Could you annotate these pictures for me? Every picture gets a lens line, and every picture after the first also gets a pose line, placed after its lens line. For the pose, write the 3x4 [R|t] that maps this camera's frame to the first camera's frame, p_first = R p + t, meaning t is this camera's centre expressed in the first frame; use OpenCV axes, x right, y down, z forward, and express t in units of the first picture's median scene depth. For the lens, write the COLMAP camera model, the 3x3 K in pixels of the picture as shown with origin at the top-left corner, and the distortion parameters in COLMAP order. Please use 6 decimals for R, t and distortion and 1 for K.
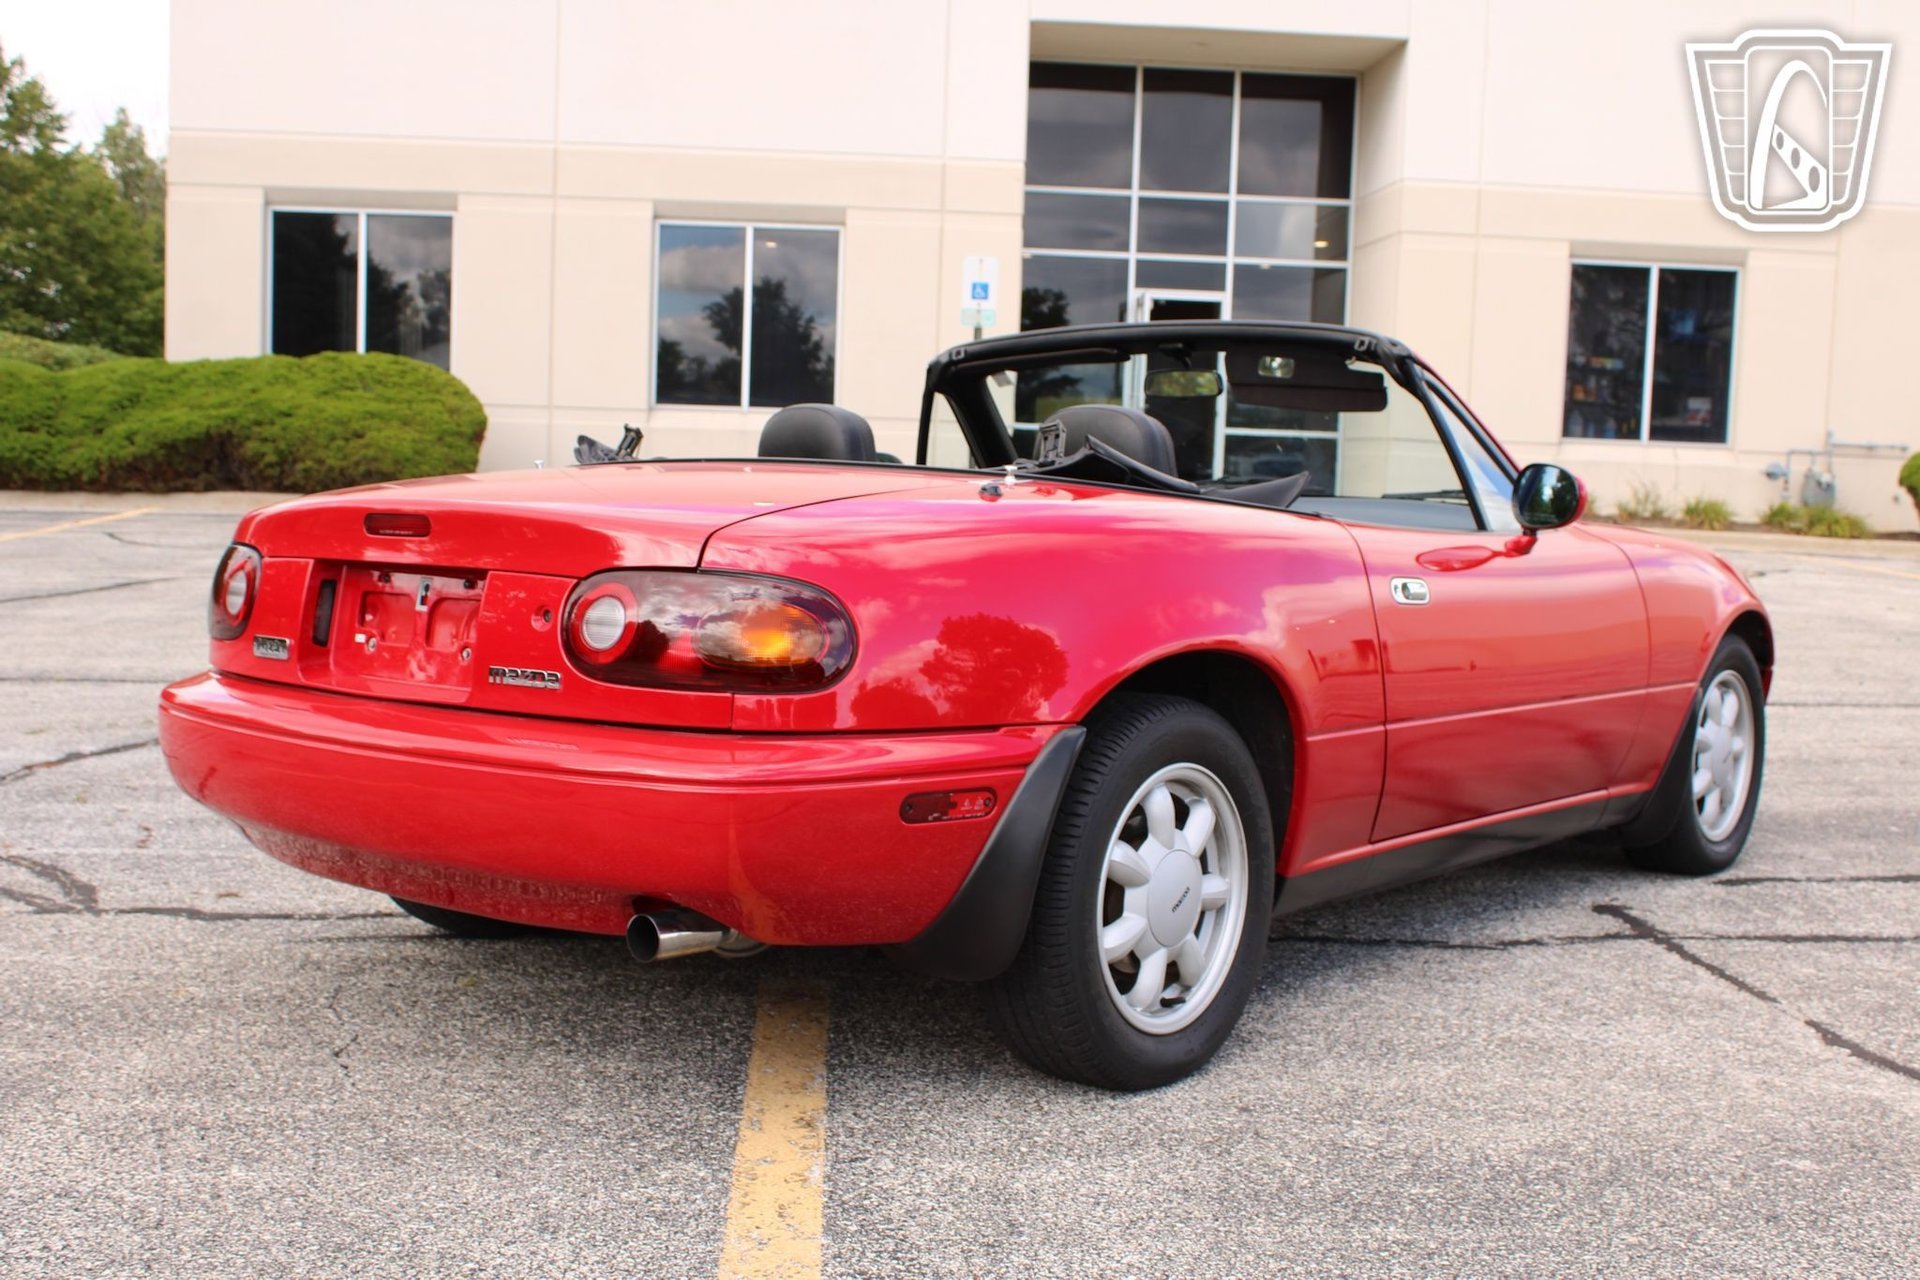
lens RADIAL K [[2207.6, 0, 960.0], [0, 2207.6, 640.0], [0, 0, 1]] dist [-0.114264, 0.161798]
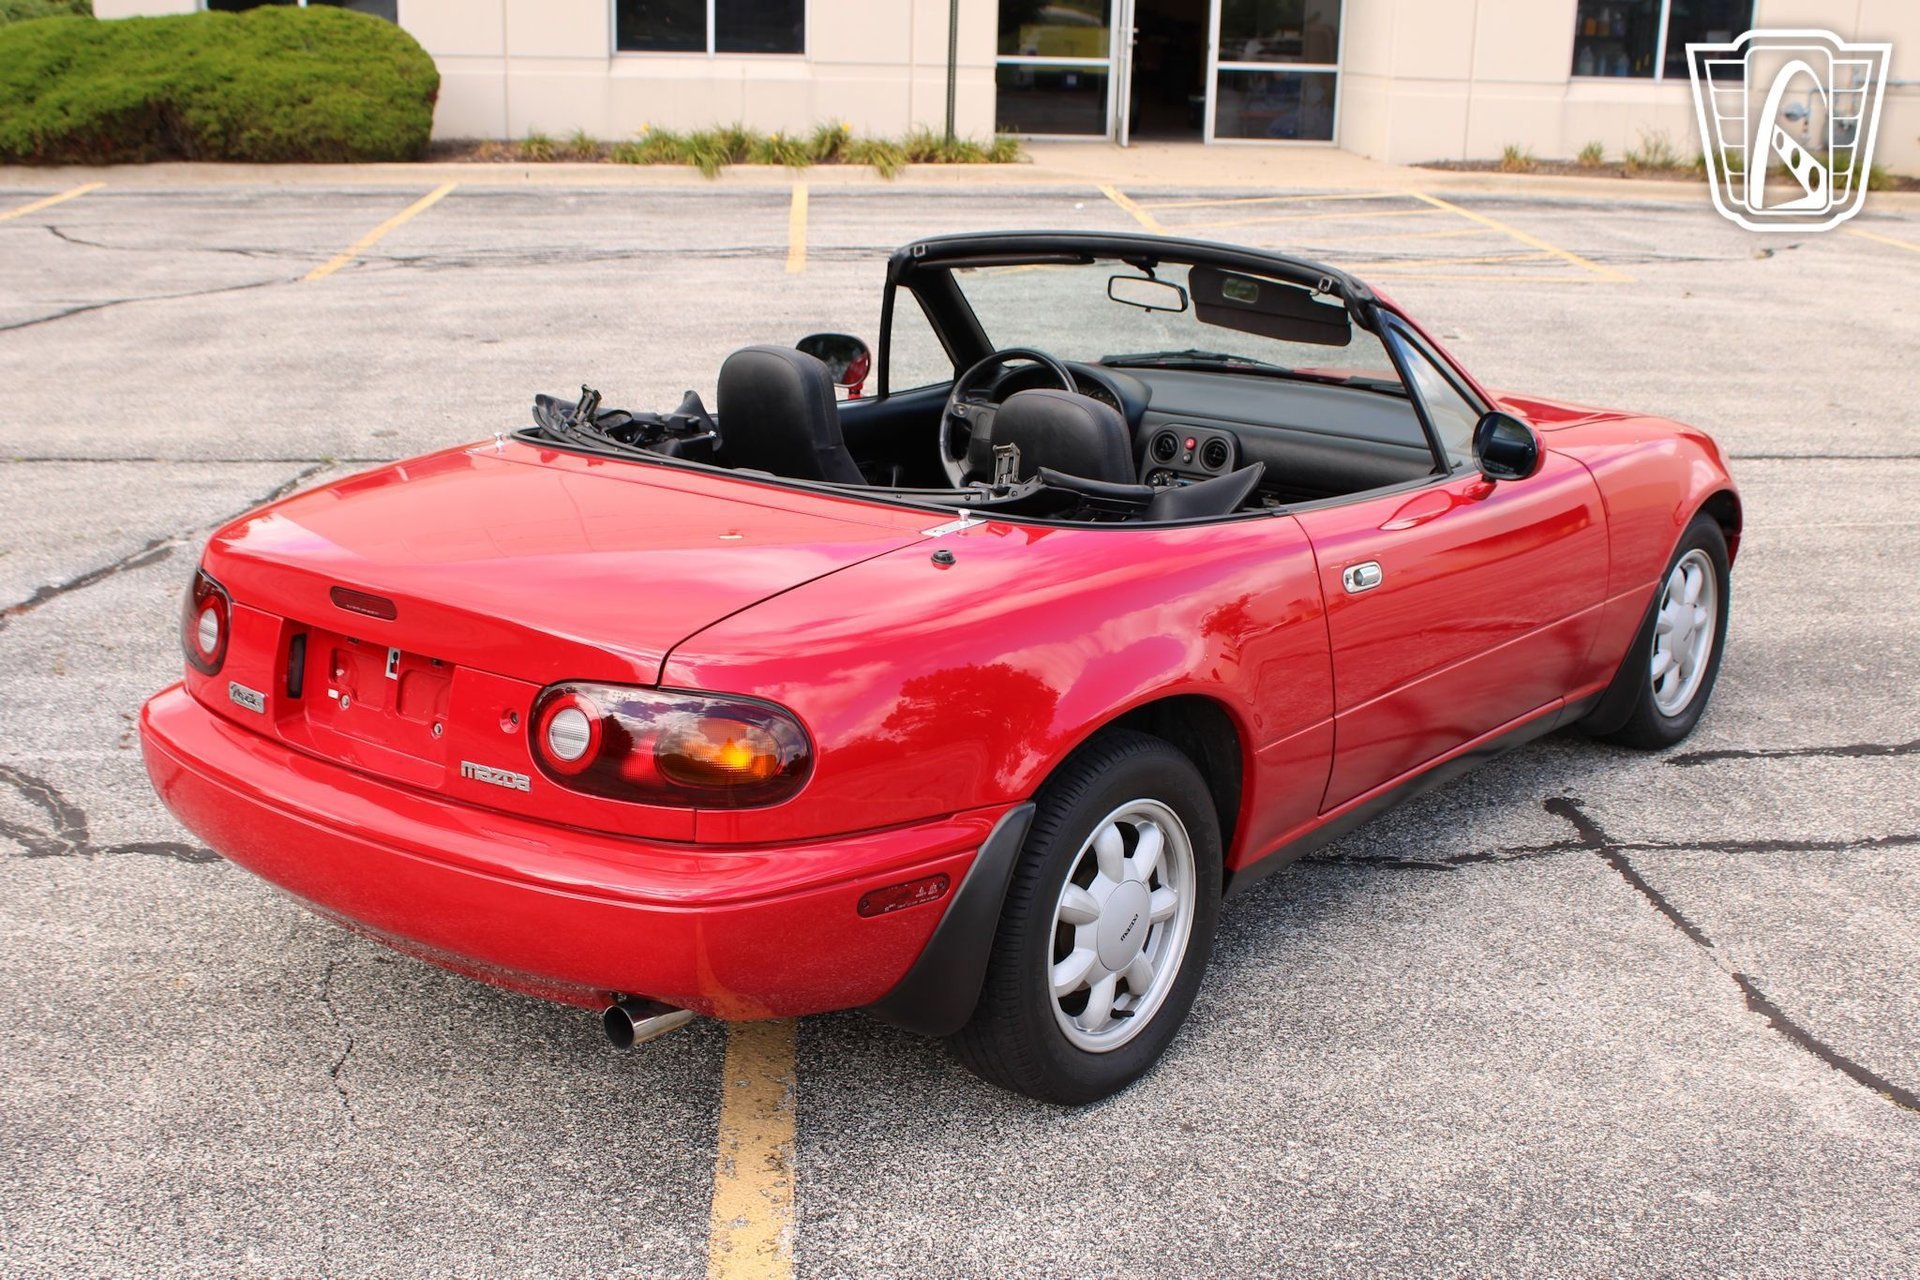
lens RADIAL K [[2282.0, 0, 950.4], [0, 2282.0, 640.5], [0, 0, 1]] dist [-0.108722, 0.174089]
pose [[0.999939, -0.011029, 0.000251, 0.011984], [0.010797, 0.983050, 0.183022, -0.161235], [-0.002266, -0.183008, 0.983109, -0.031658]]
